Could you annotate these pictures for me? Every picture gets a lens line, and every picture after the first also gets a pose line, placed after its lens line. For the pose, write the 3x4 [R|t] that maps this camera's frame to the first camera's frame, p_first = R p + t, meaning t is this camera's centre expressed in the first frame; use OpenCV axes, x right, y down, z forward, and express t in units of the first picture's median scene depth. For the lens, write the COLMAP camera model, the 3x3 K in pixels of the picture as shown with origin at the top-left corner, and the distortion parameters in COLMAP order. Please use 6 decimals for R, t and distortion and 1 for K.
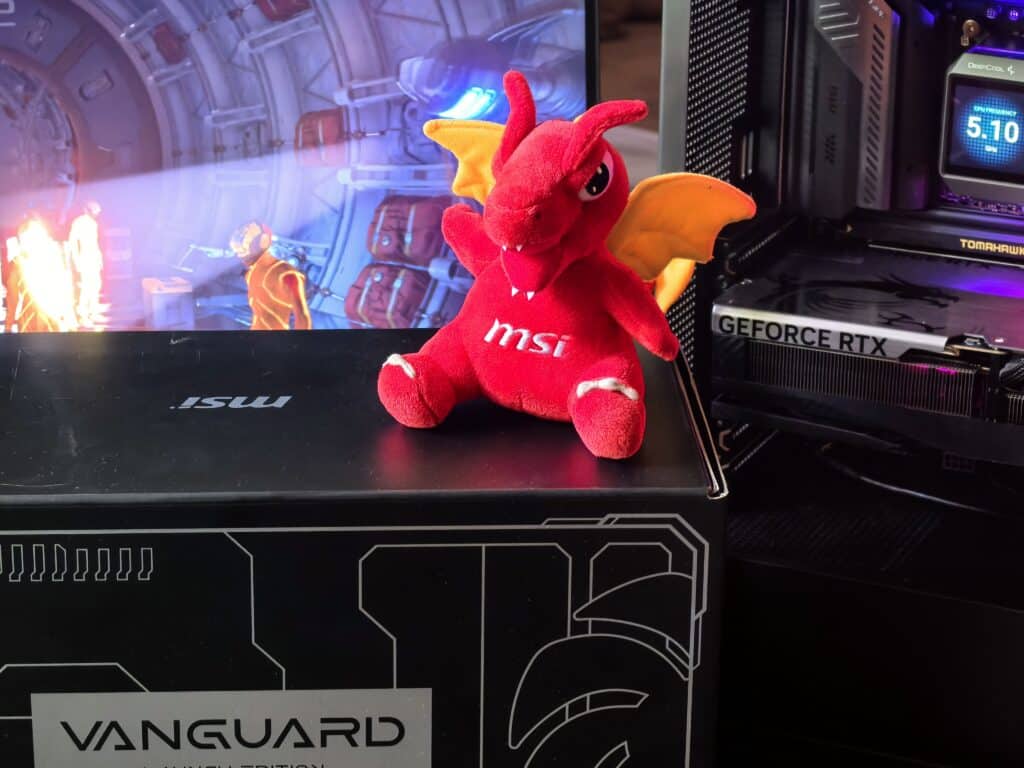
lens RADIAL K [[2841.3, 0, 507.1], [0, 2841.3, 374.6], [0, 0, 1]] dist [0.007909, 0.000000]
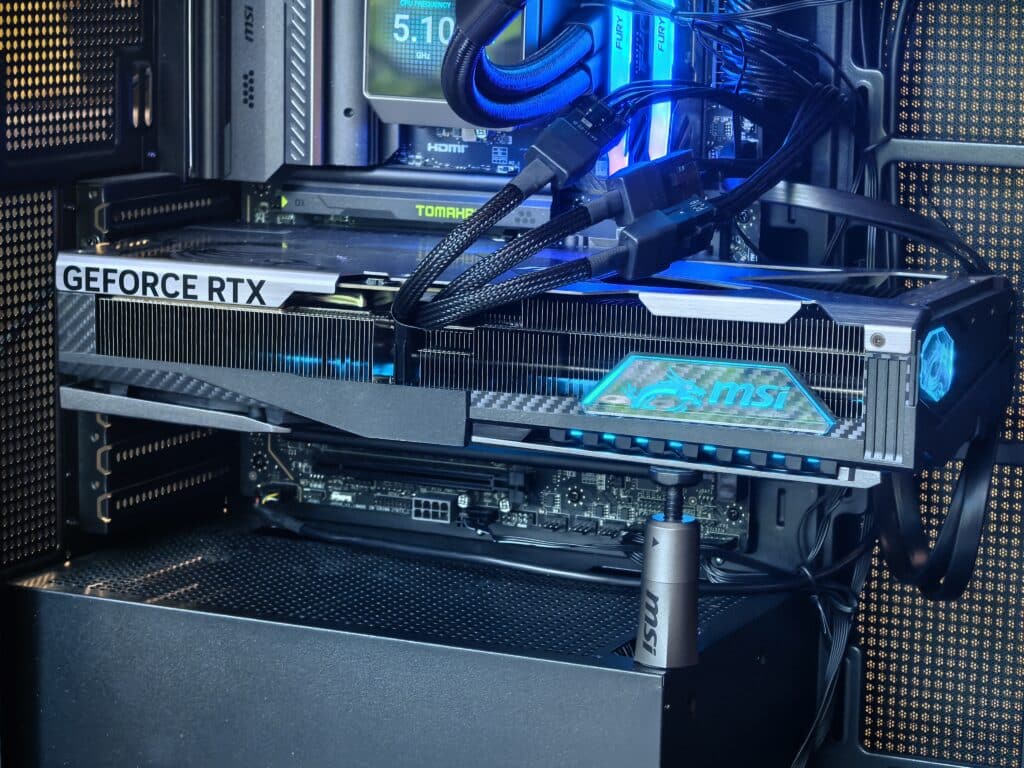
lens RADIAL K [[2841.3, 0, 513.8], [0, 2841.3, 390.9], [0, 0, 1]] dist [0.007909, 0.000000]
pose [[0.999966, 0.008122, 0.001678, 0.194547], [-0.007701, 0.984415, -0.175690, 0.144657], [-0.003078, 0.175671, 0.984444, 0.260702]]
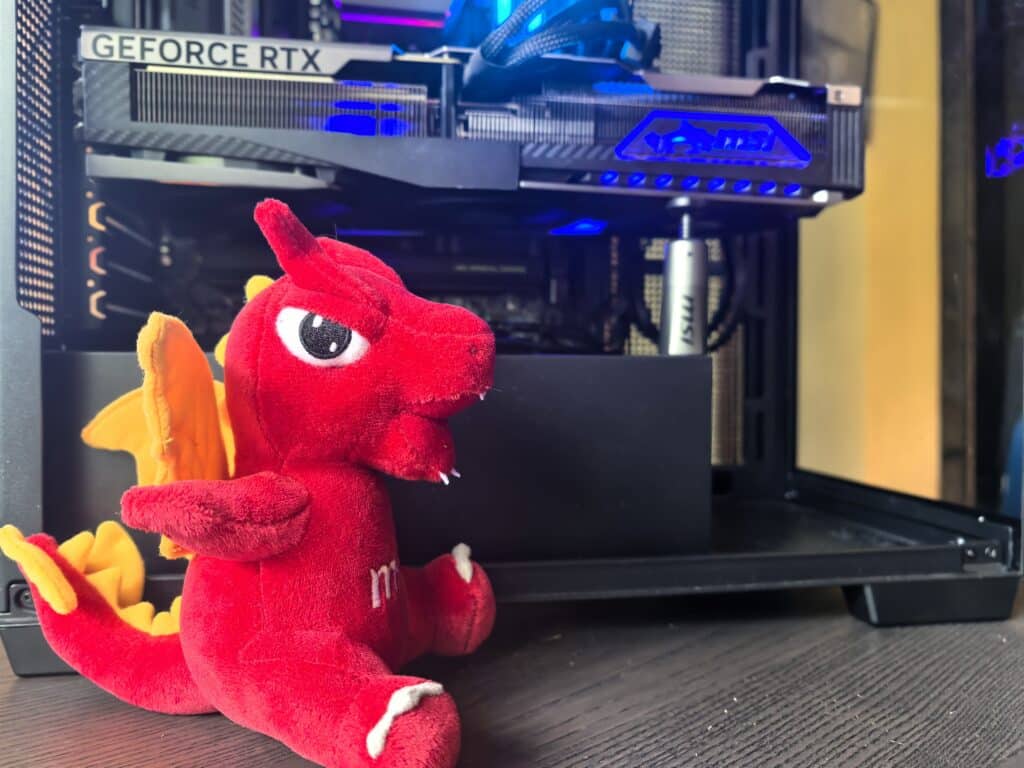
lens RADIAL K [[830.7, 0, 493.0], [0, 830.7, 390.0], [0, 0, 1]] dist [-0.035508, 0.055075]
pose [[0.822287, -0.029061, 0.568331, 0.034135], [0.197413, 0.951245, -0.236985, 0.146631], [-0.533735, 0.307065, 0.787933, 0.797523]]
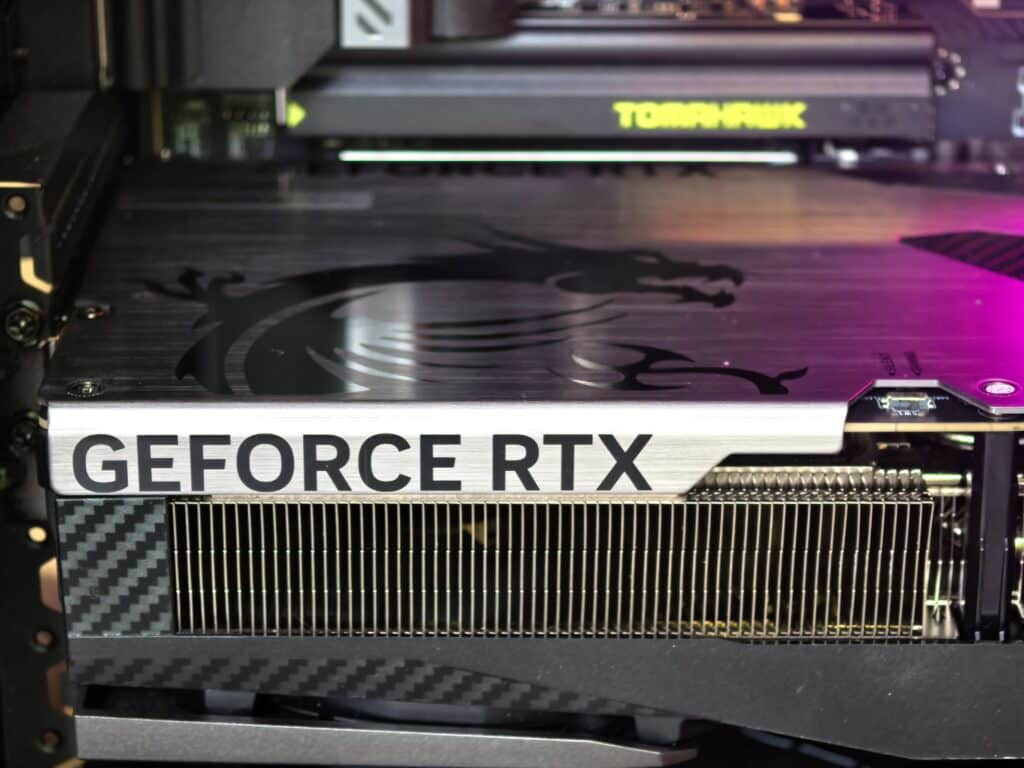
lens RADIAL K [[2841.3, 0, 508.3], [0, 2841.3, 383.7], [0, 0, 1]] dist [0.007909, 0.000000]
pose [[0.903084, -0.153195, 0.401211, -0.002895], [0.141260, 0.988191, 0.059363, -0.037845], [-0.405568, 0.003065, 0.914060, 0.711056]]
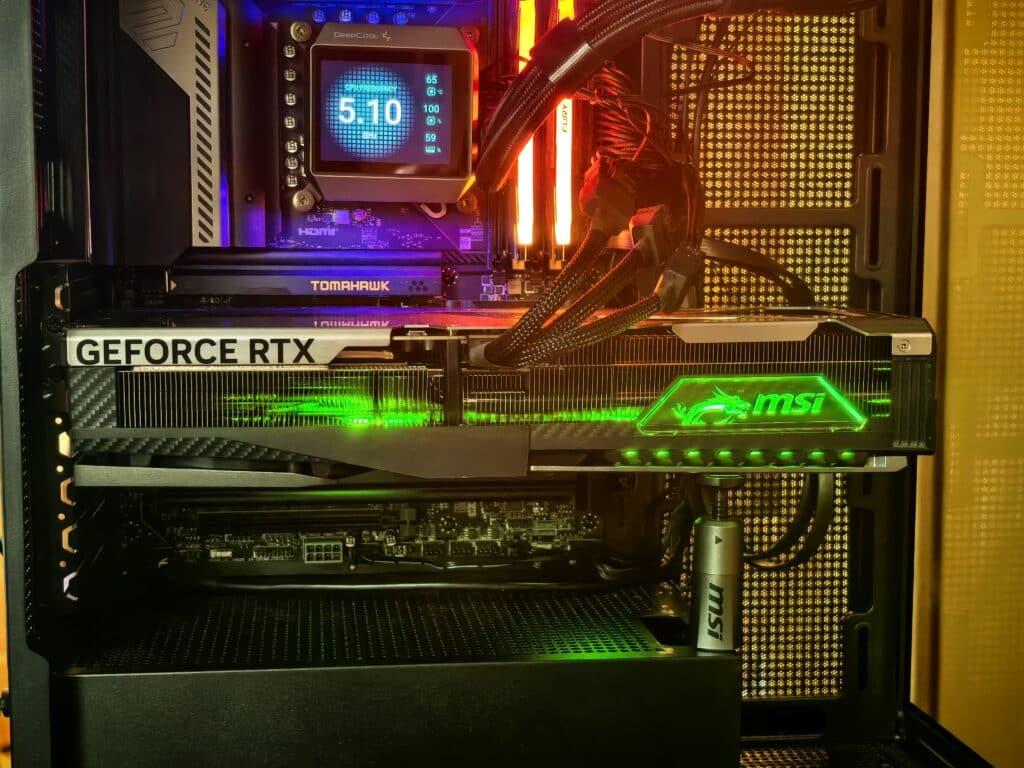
lens RADIAL K [[1599.3, 0, 500.5], [0, 1599.3, 397.9], [0, 0, 1]] dist [0.097967, 0.000000]
pose [[0.848736, -0.063306, 0.525014, -0.052402], [0.181207, 0.967518, -0.176277, 0.087502], [-0.496801, 0.244749, 0.832639, 0.603193]]
